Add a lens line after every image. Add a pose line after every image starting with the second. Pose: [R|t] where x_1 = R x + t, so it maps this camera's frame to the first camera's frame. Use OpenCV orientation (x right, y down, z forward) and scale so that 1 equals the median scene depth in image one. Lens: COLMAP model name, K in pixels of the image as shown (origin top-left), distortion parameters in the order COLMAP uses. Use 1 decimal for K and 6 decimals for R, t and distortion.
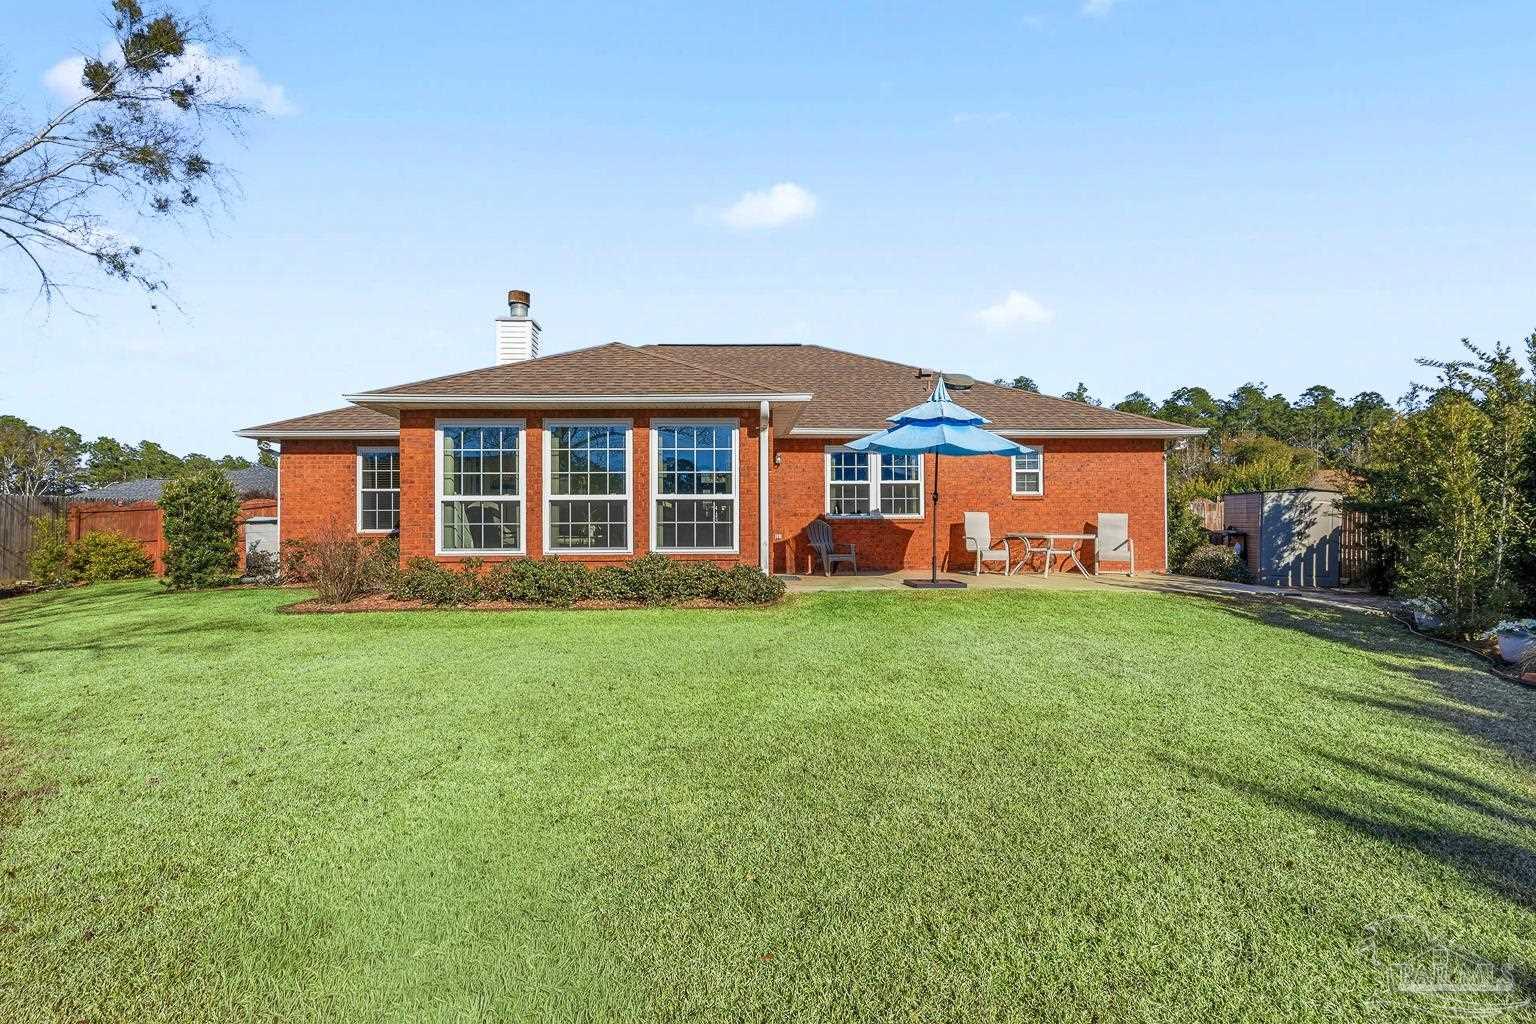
lens RADIAL K [[708.2, 0, 768.3], [0, 708.2, 532.1], [0, 0, 1]] dist [0.000485, 0.000690]
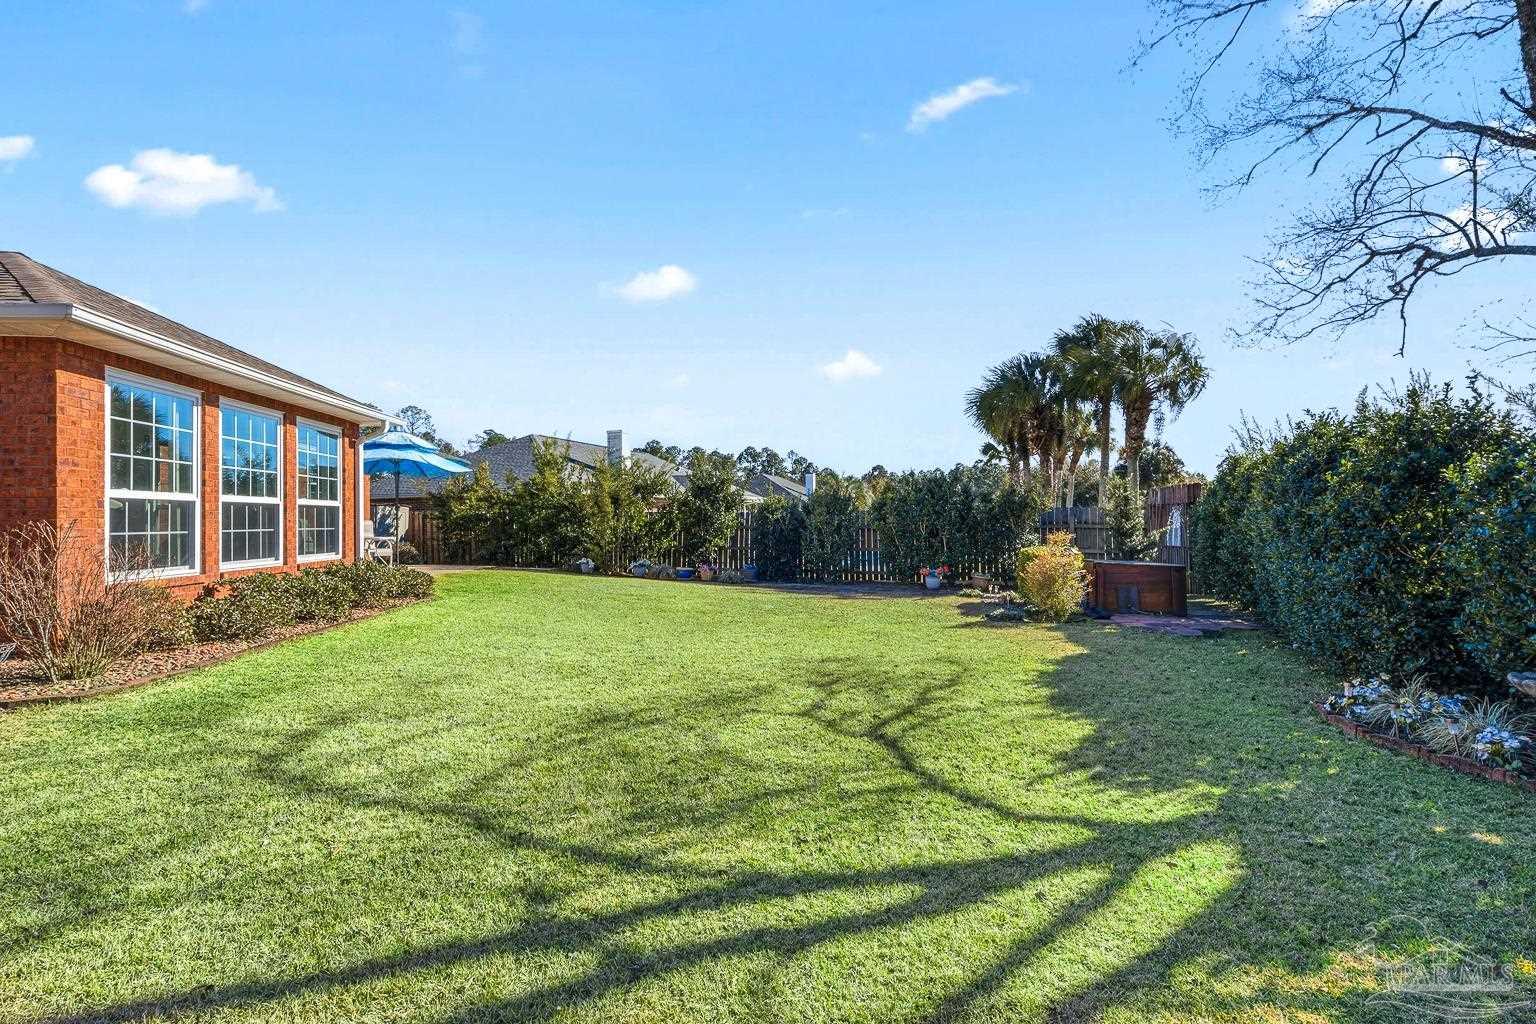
lens RADIAL K [[708.2, 0, 768.3], [0, 708.2, 532.1], [0, 0, 1]] dist [0.000485, 0.000690]
pose [[-0.054371, -0.006322, 0.998501, -0.842321], [-0.007645, 0.999953, 0.005915, -0.015790], [-0.998492, -0.007312, -0.054417, 0.333732]]
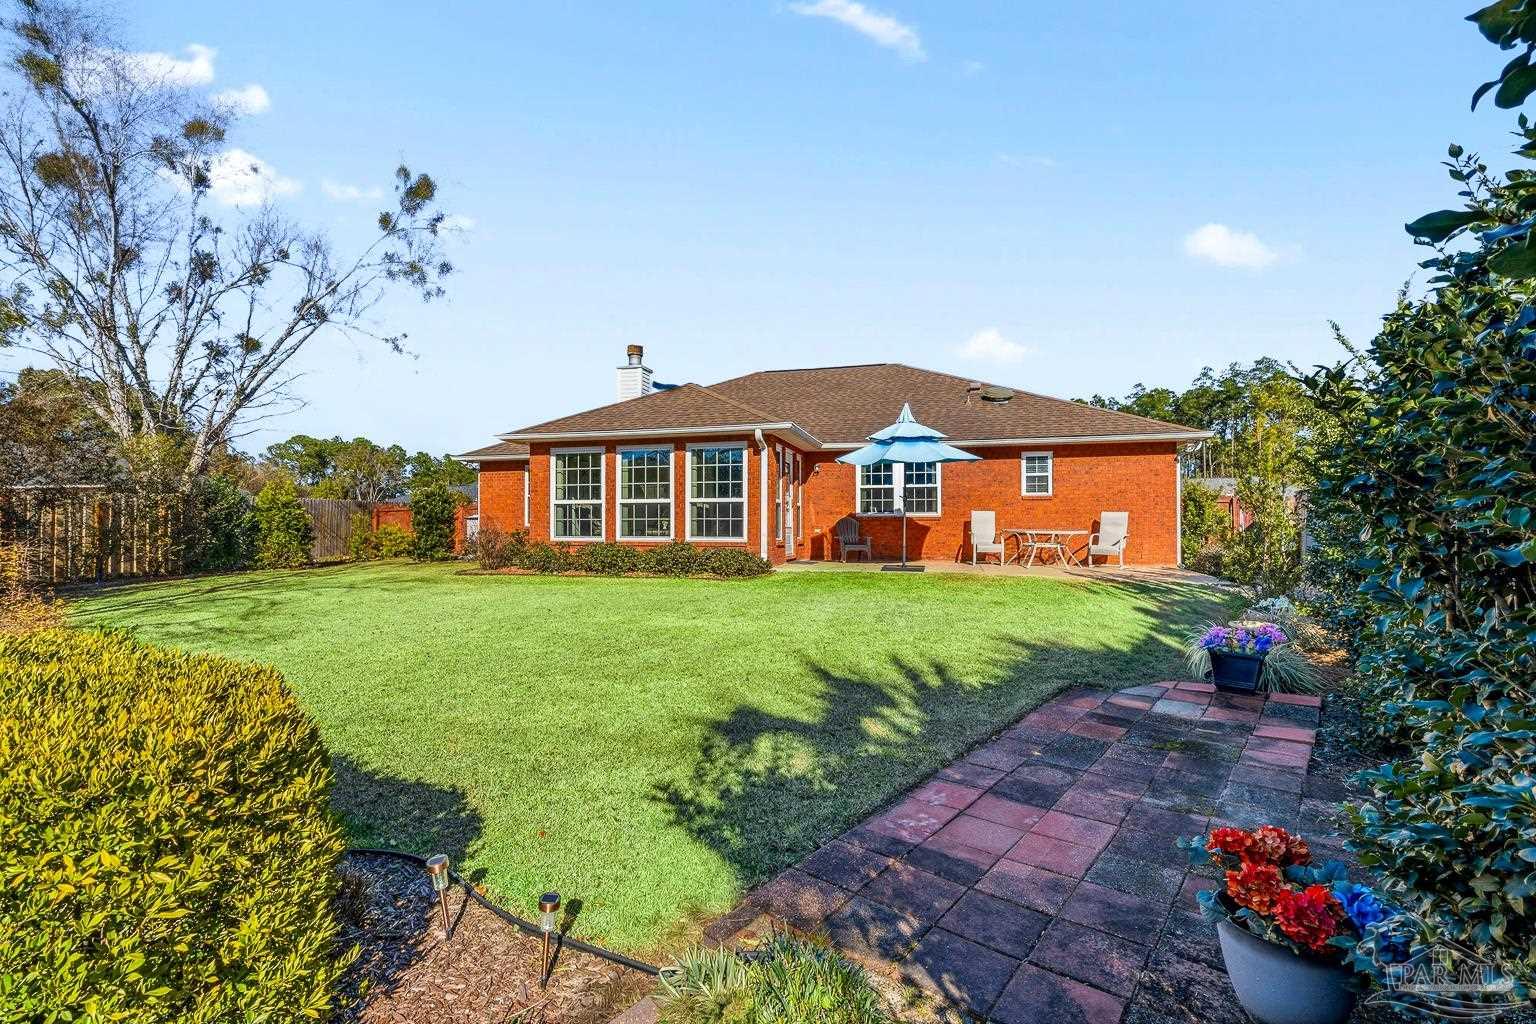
lens RADIAL K [[708.2, 0, 768.3], [0, 708.2, 532.1], [0, 0, 1]] dist [0.000485, 0.000690]
pose [[0.954545, 0.008078, -0.297958, 0.304934], [-0.007462, 0.999967, 0.003203, 0.005206], [0.297974, -0.000834, 0.954573, -0.209627]]
